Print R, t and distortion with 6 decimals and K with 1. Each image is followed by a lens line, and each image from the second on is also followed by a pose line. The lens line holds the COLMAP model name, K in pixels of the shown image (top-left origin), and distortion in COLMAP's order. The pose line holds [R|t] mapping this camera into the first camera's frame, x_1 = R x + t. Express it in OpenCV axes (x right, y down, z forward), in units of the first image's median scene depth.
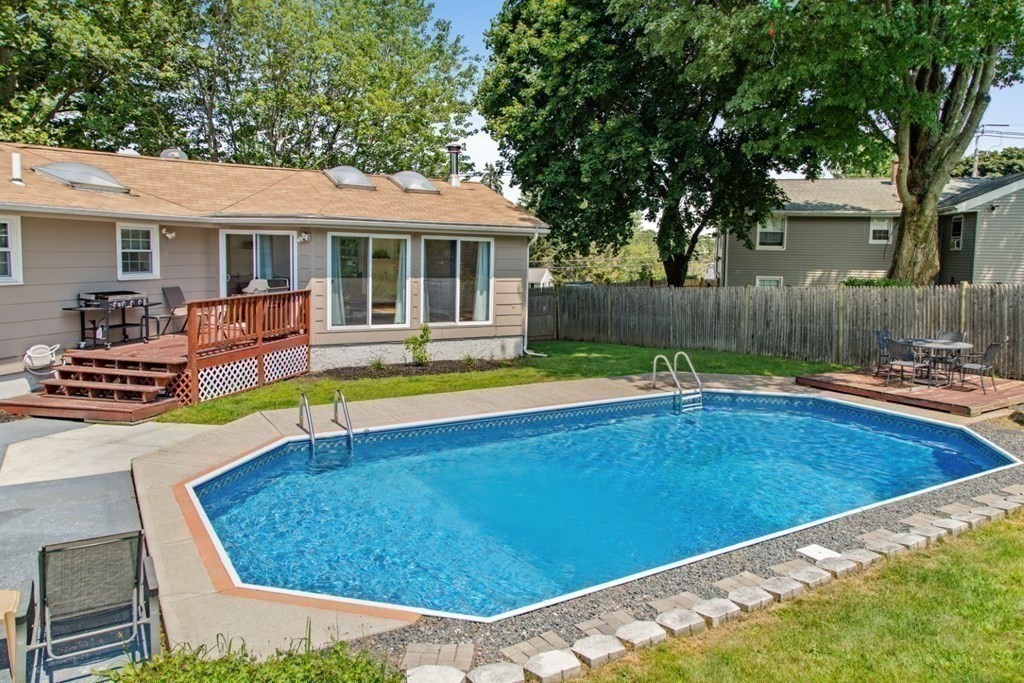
lens RADIAL K [[710.7, 0, 520.8], [0, 710.7, 316.4], [0, 0, 1]] dist [0.007009, 0.002088]
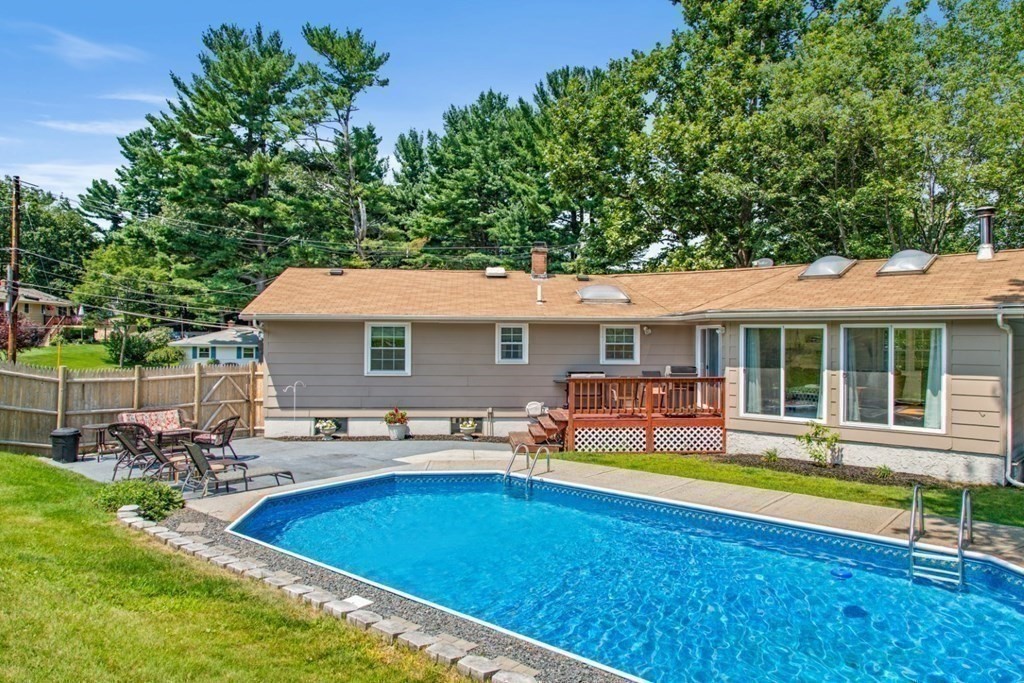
lens RADIAL K [[701.9, 0, 512.0], [0, 701.9, 341.5], [0, 0, 1]] dist [0.007658, 0.000251]
pose [[0.297320, -0.013565, -0.954682, 0.631207], [-0.085105, 0.995542, -0.040650, -0.020494], [0.950977, 0.093334, 0.294840, 0.356084]]
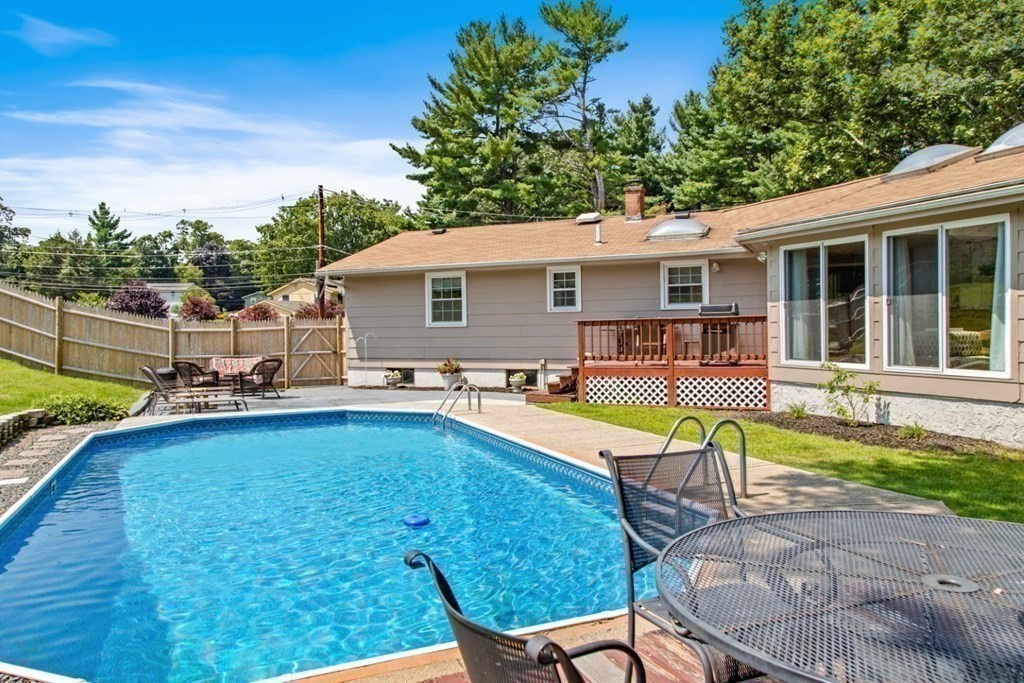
lens RADIAL K [[716.2, 0, 512.0], [0, 716.2, 341.5], [0, 0, 1]] dist [0.008105, 0.002542]
pose [[-0.166188, 0.003506, -0.986088, 0.609514], [-0.075339, 0.997026, 0.016242, 0.003512], [0.983212, 0.076990, -0.165429, 0.826673]]
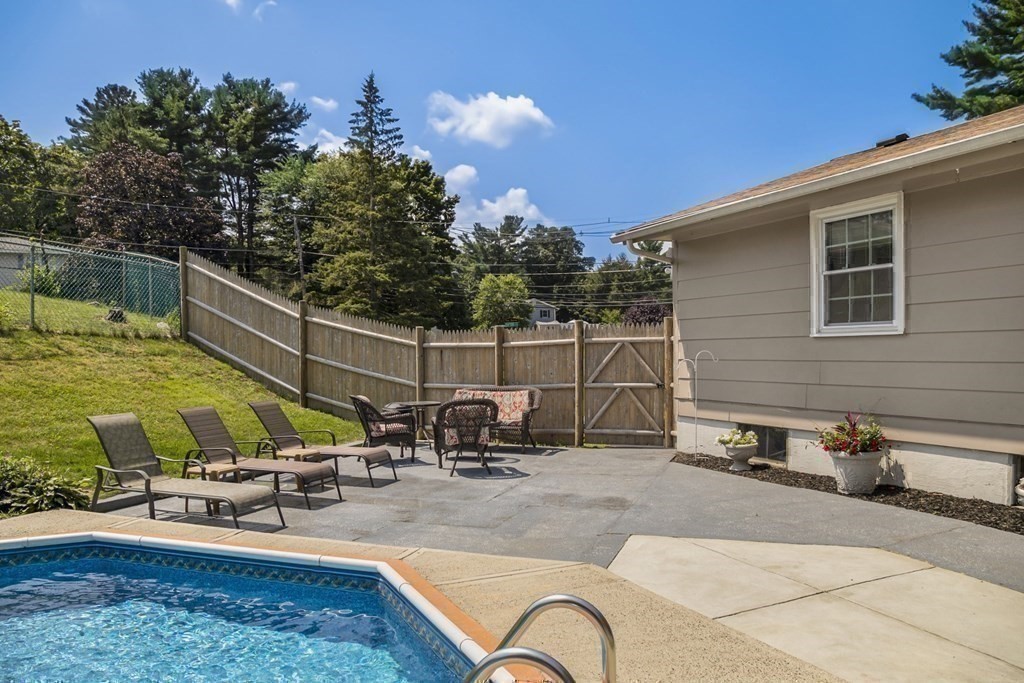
lens RADIAL K [[728.4, 0, 512.2], [0, 728.4, 369.4], [0, 0, 1]] dist [-0.109433, 0.073334]
pose [[-0.782081, 0.006982, -0.623137, -0.072956], [-0.055361, 0.995205, 0.080633, 0.003328], [0.620712, 0.097559, -0.777945, 0.755805]]
